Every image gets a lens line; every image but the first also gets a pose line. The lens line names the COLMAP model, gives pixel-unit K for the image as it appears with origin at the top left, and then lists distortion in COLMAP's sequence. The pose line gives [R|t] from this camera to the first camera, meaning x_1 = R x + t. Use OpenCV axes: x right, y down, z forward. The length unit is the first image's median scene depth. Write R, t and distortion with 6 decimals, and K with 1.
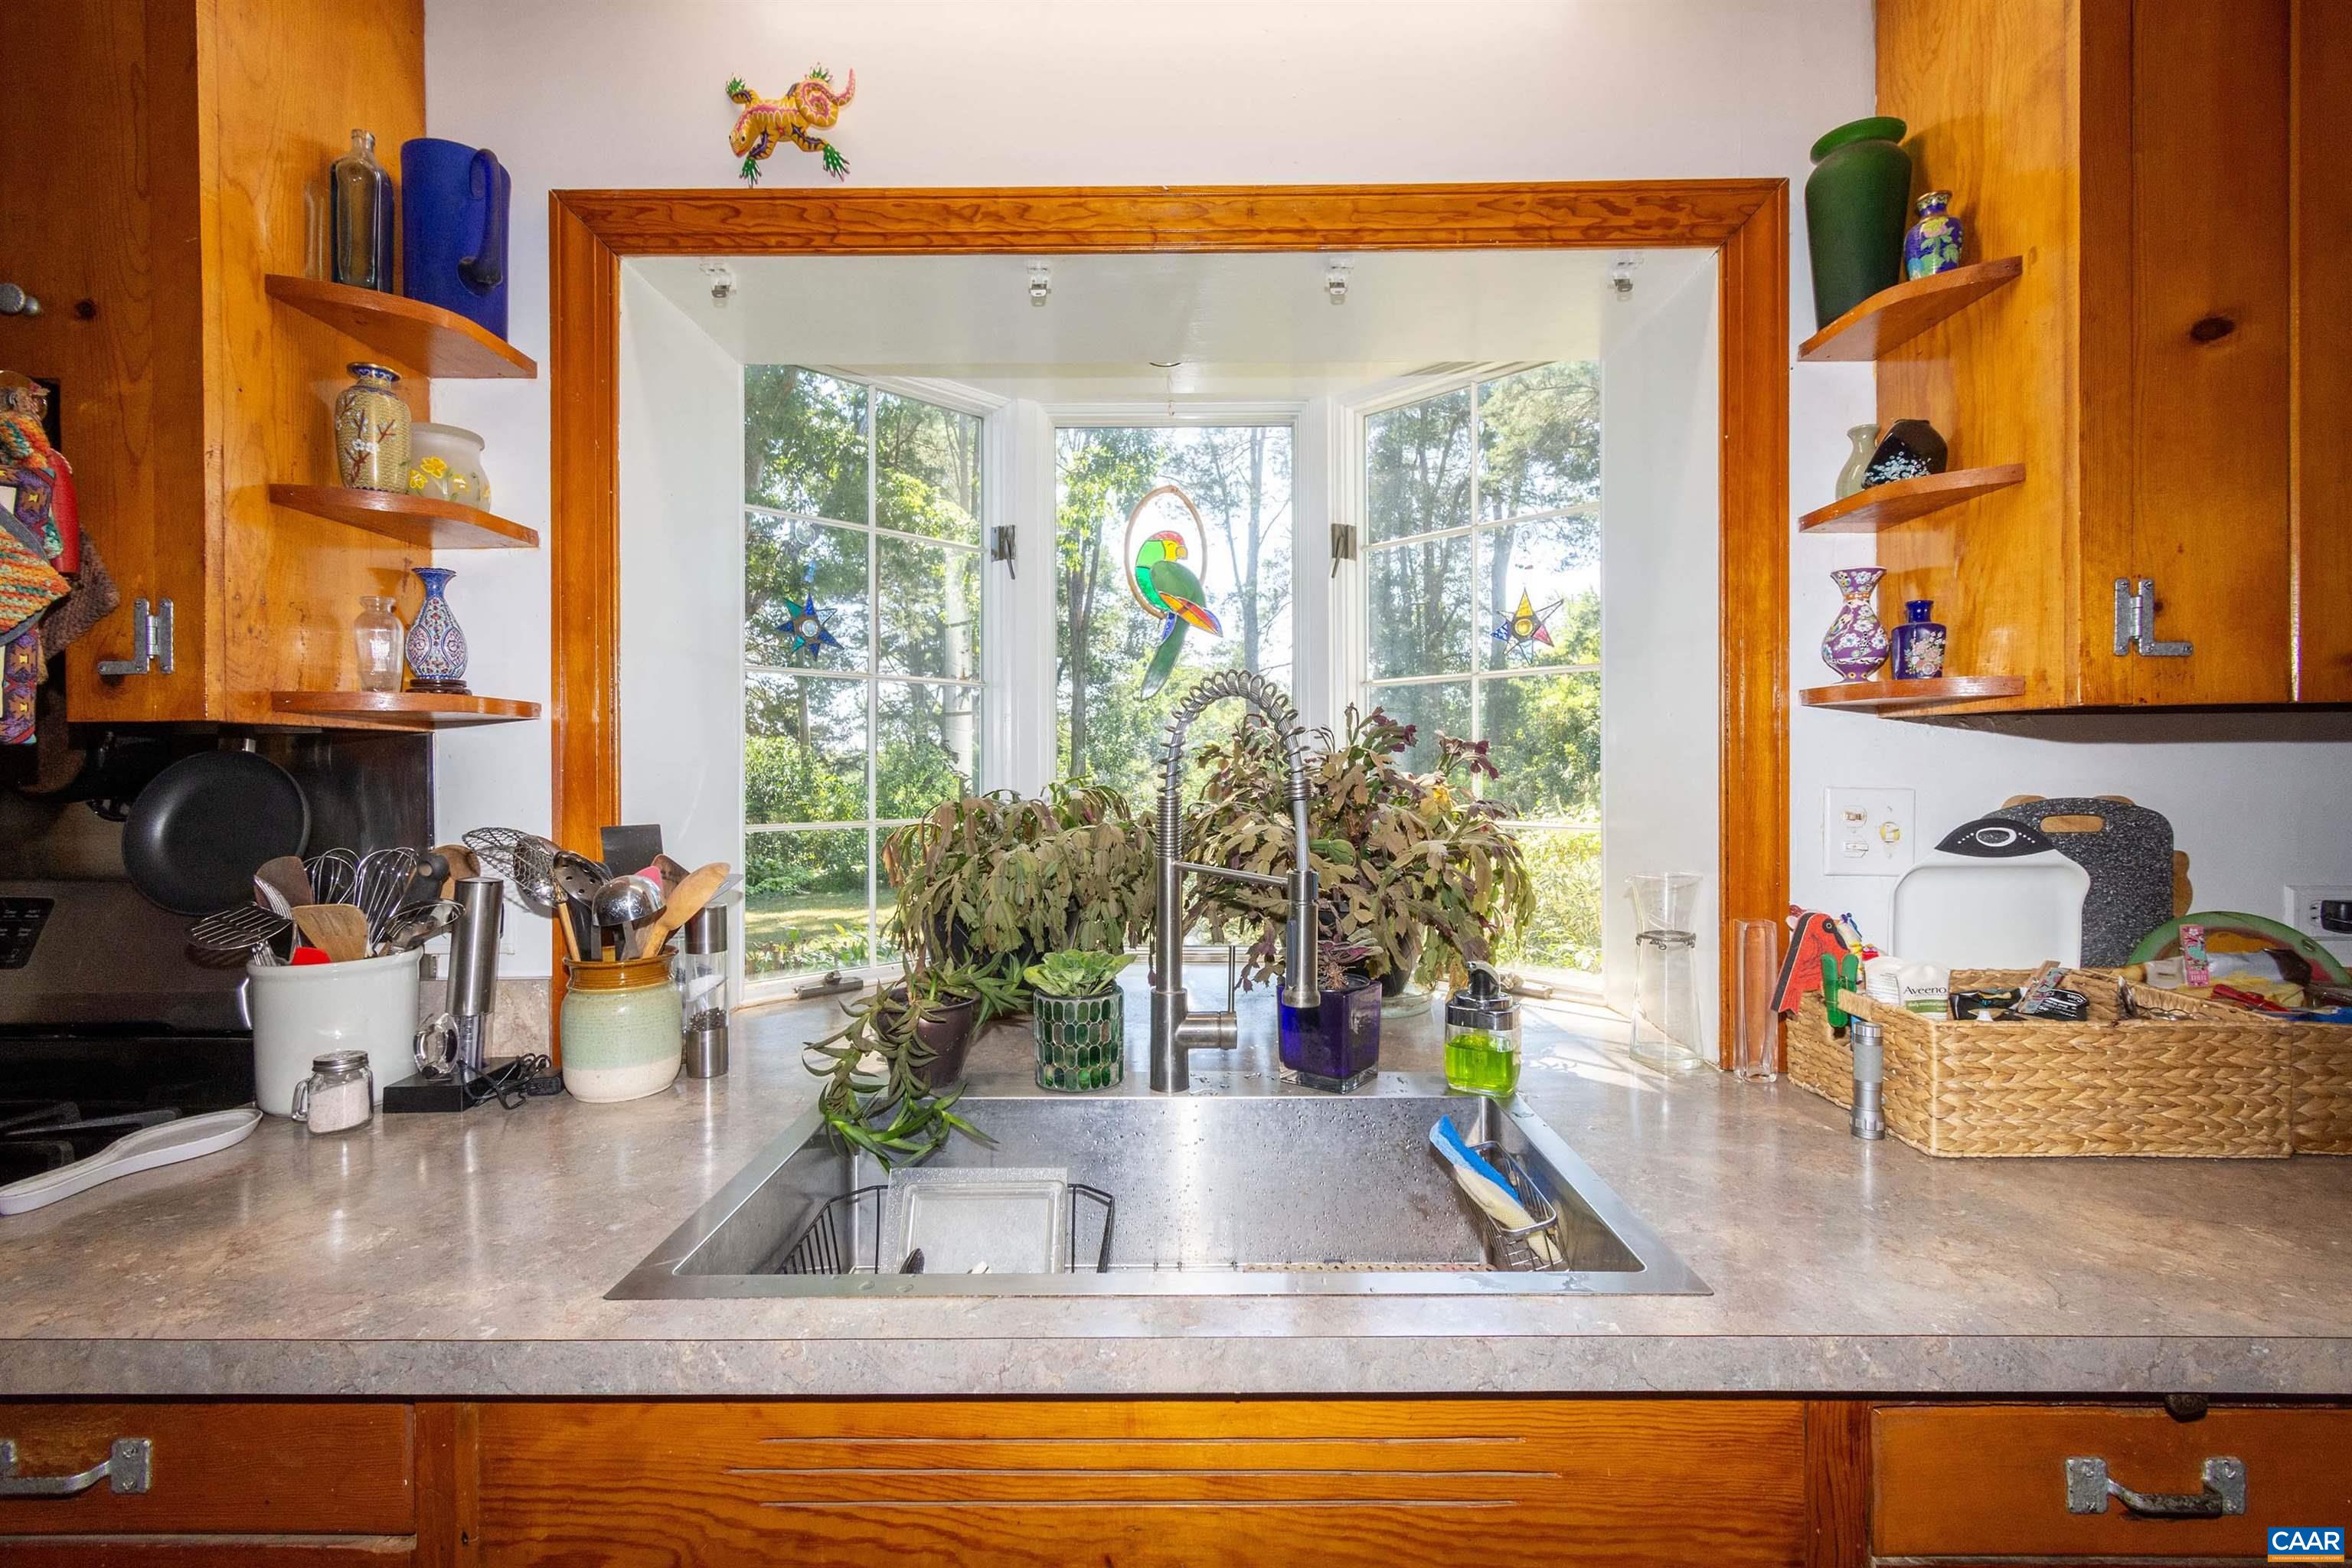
lens RADIAL K [[1038.7, 0, 1171.9], [0, 1038.7, 775.3], [0, 0, 1]] dist [0.003766, -0.001543]
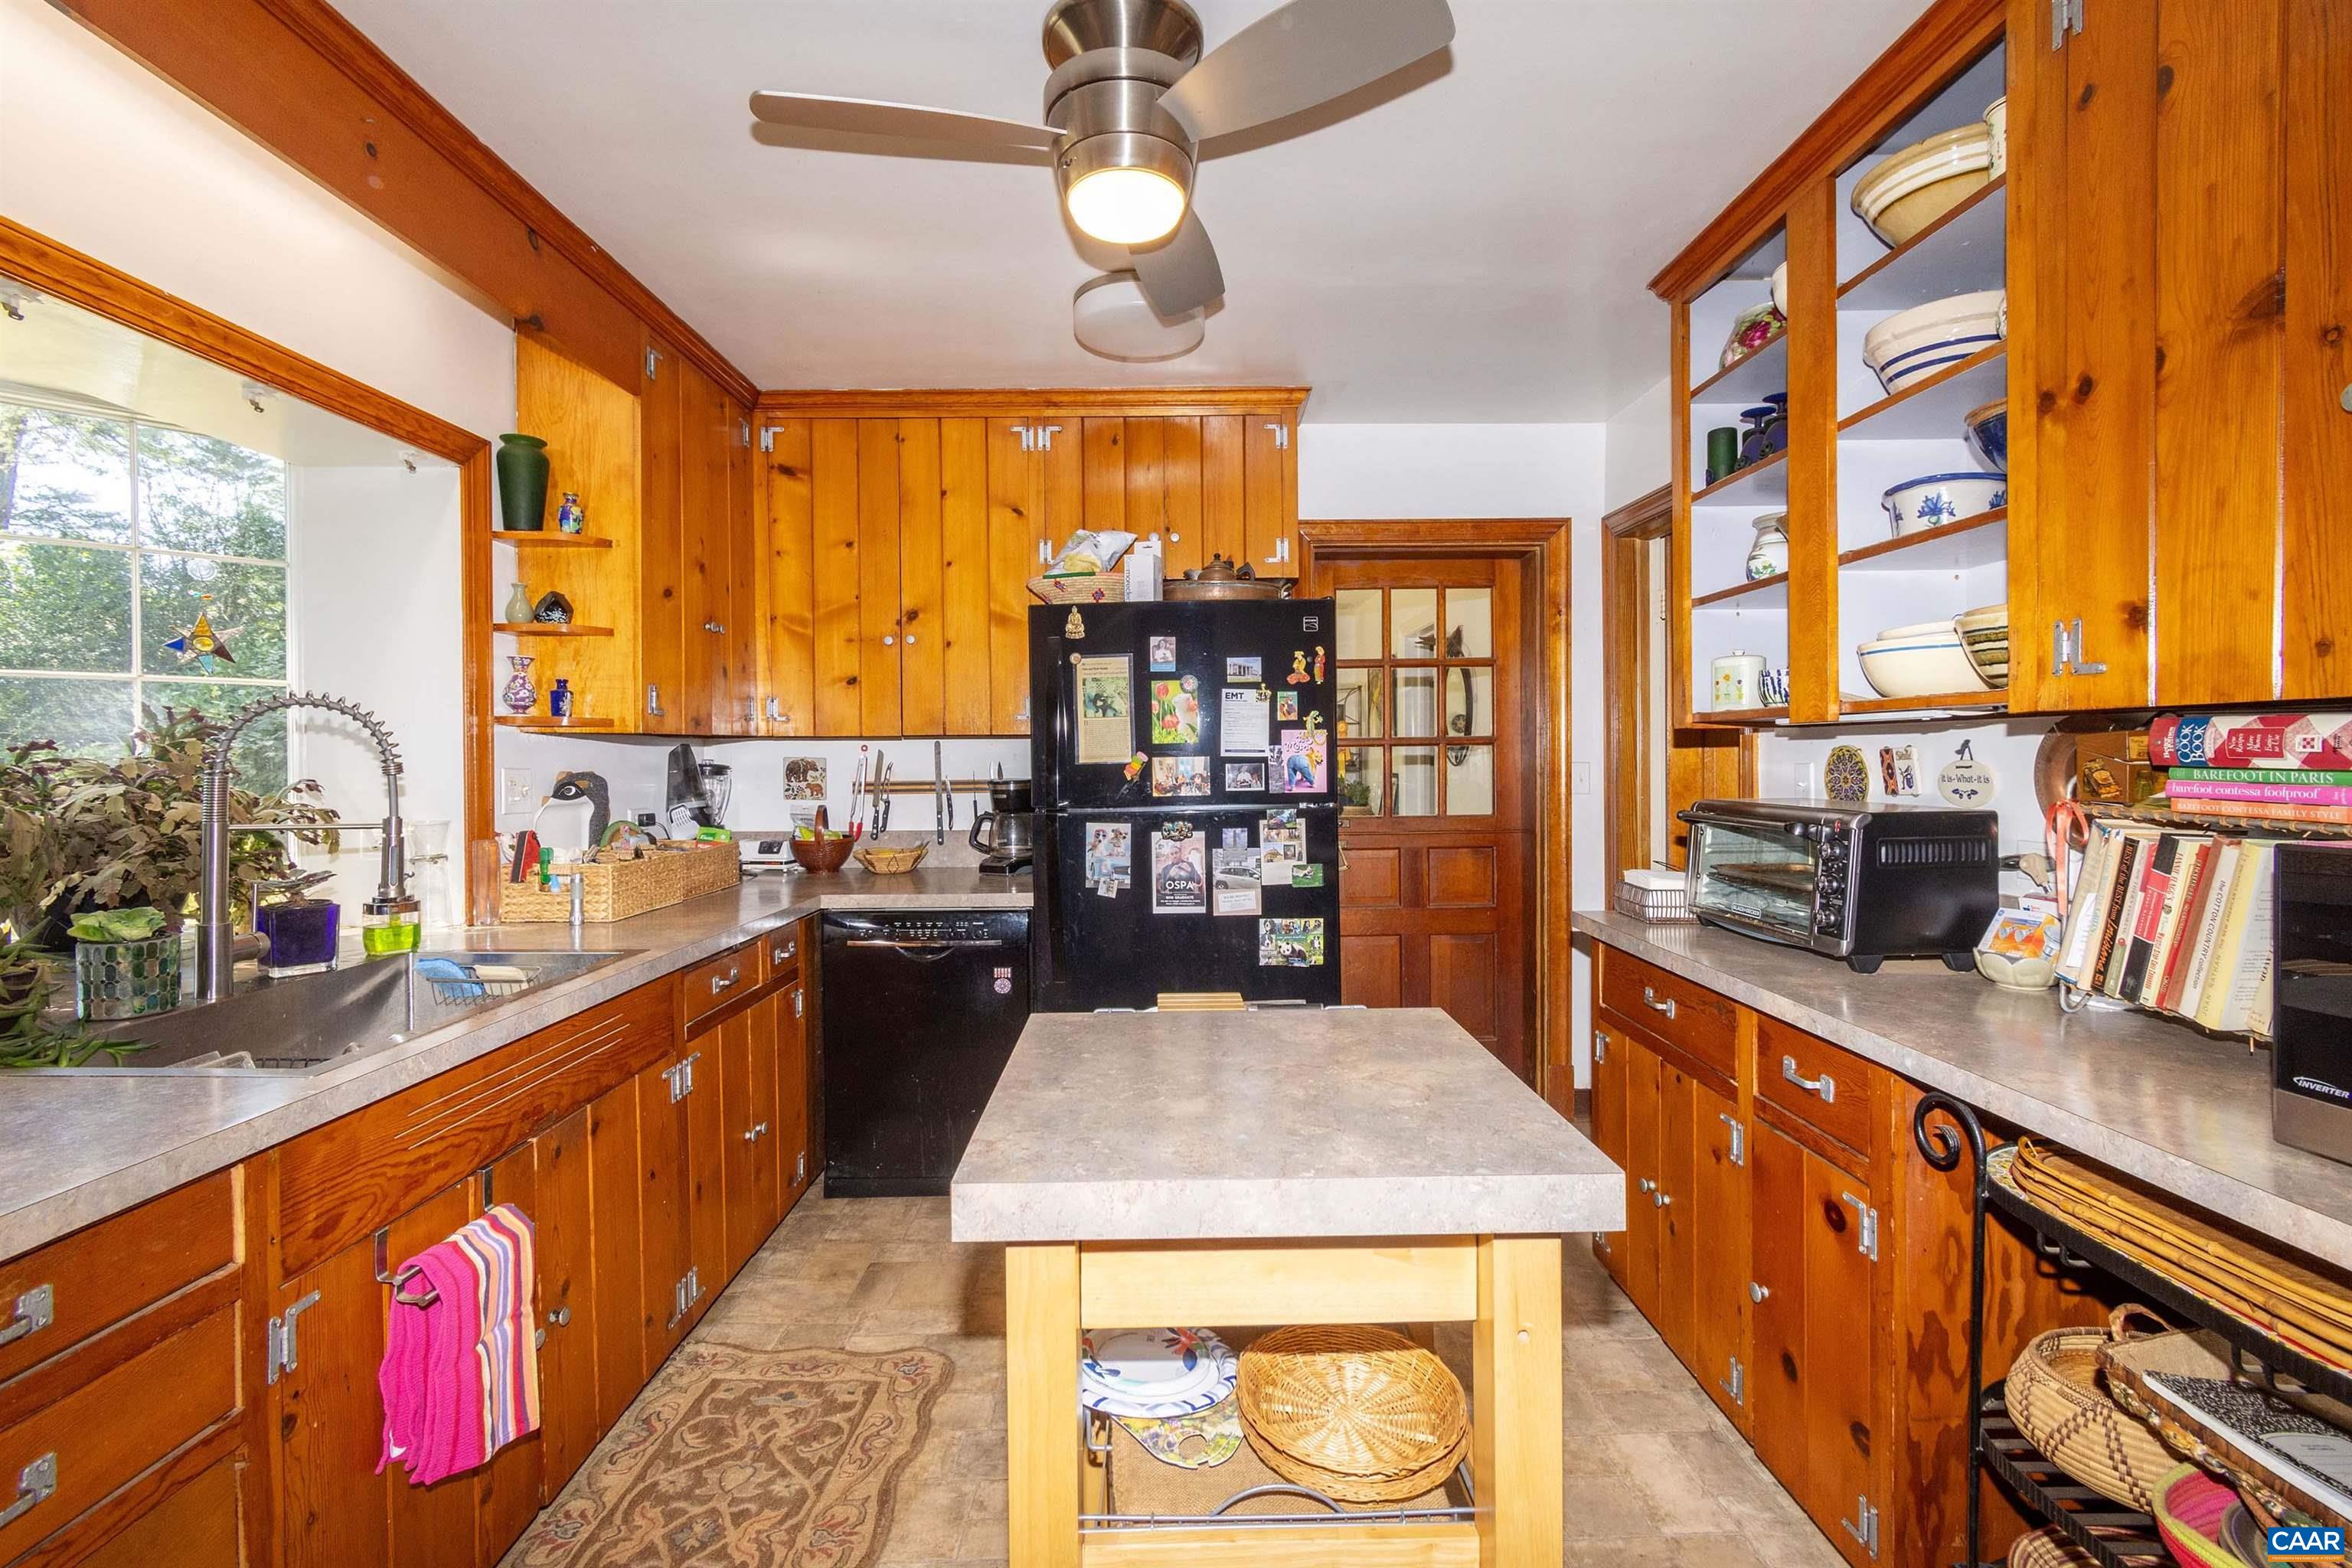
lens RADIAL K [[1038.7, 0, 1179.2], [0, 1038.7, 770.2], [0, 0, 1]] dist [0.003766, -0.001543]
pose [[-0.018279, -0.006816, 0.999810, -1.305722], [0.012983, 0.999891, 0.007054, 0.018543], [-0.999749, 0.013110, -0.018189, -0.196599]]
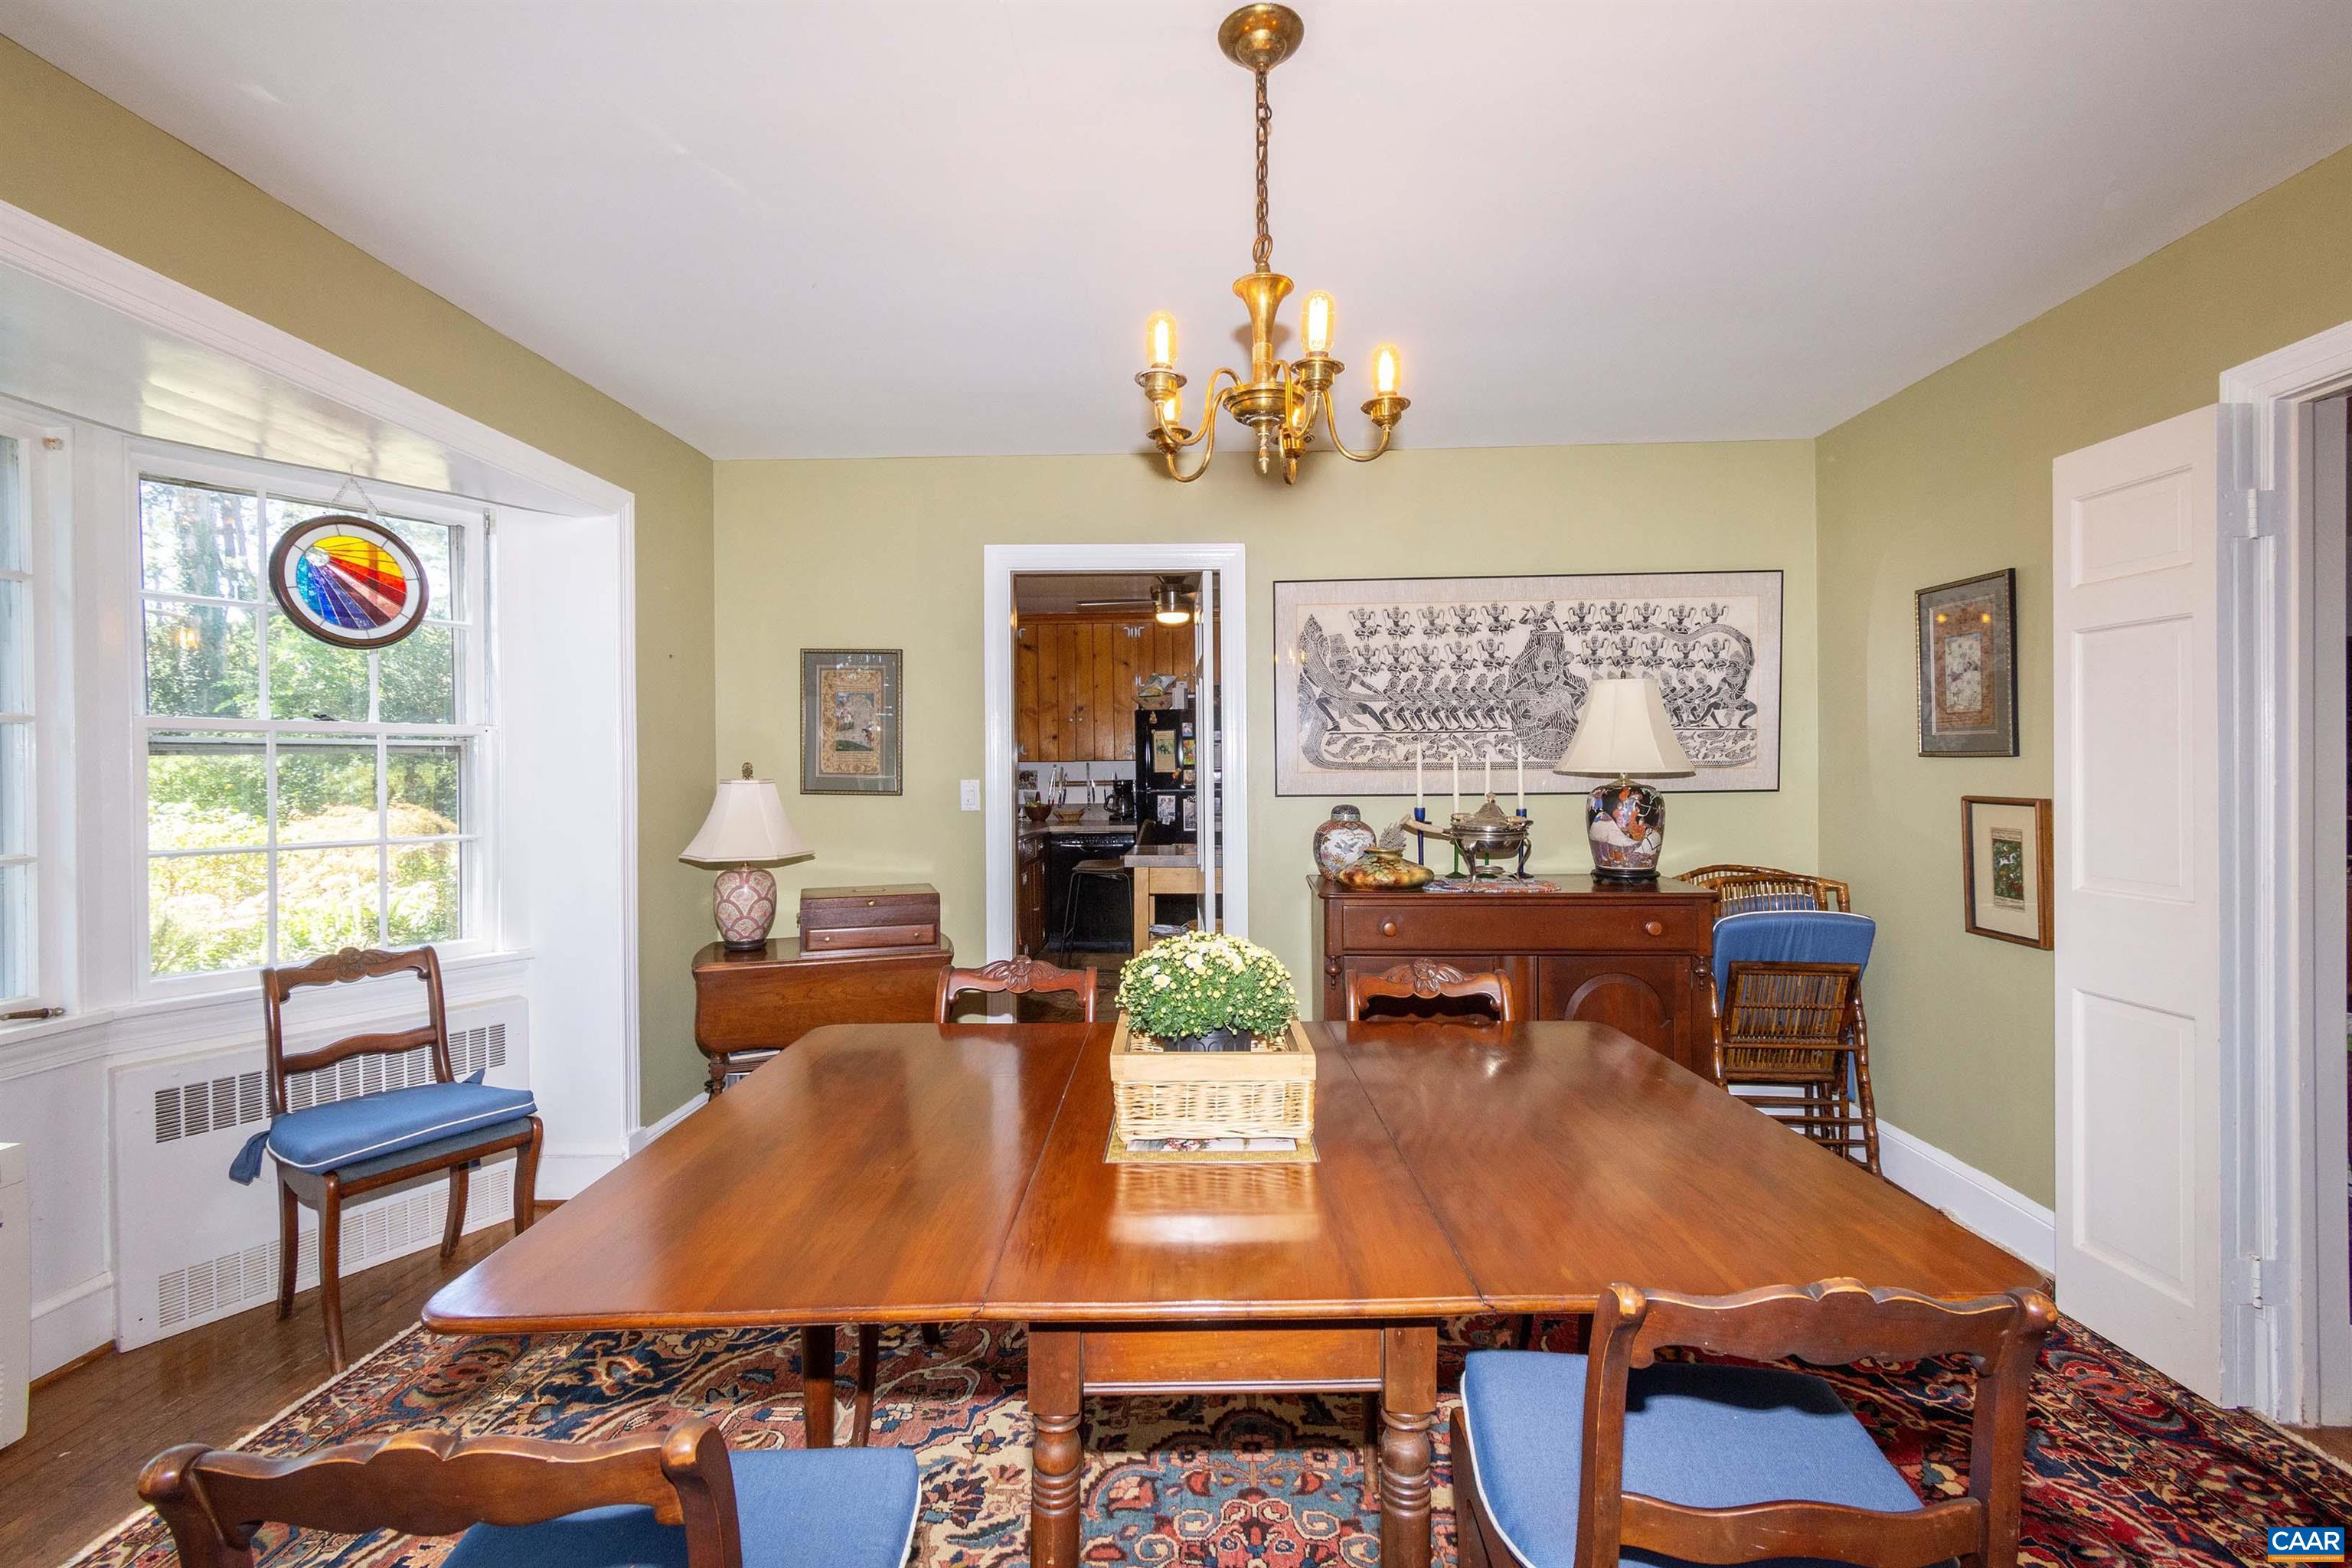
lens RADIAL K [[1038.7, 0, 1178.6], [0, 1038.7, 774.6], [0, 0, 1]] dist [0.003766, -0.001543]
pose [[0.028588, 0.000545, 0.999591, -4.575786], [0.015507, 0.999879, -0.000989, 0.036724], [-0.999471, 0.015529, 0.028576, -0.308615]]
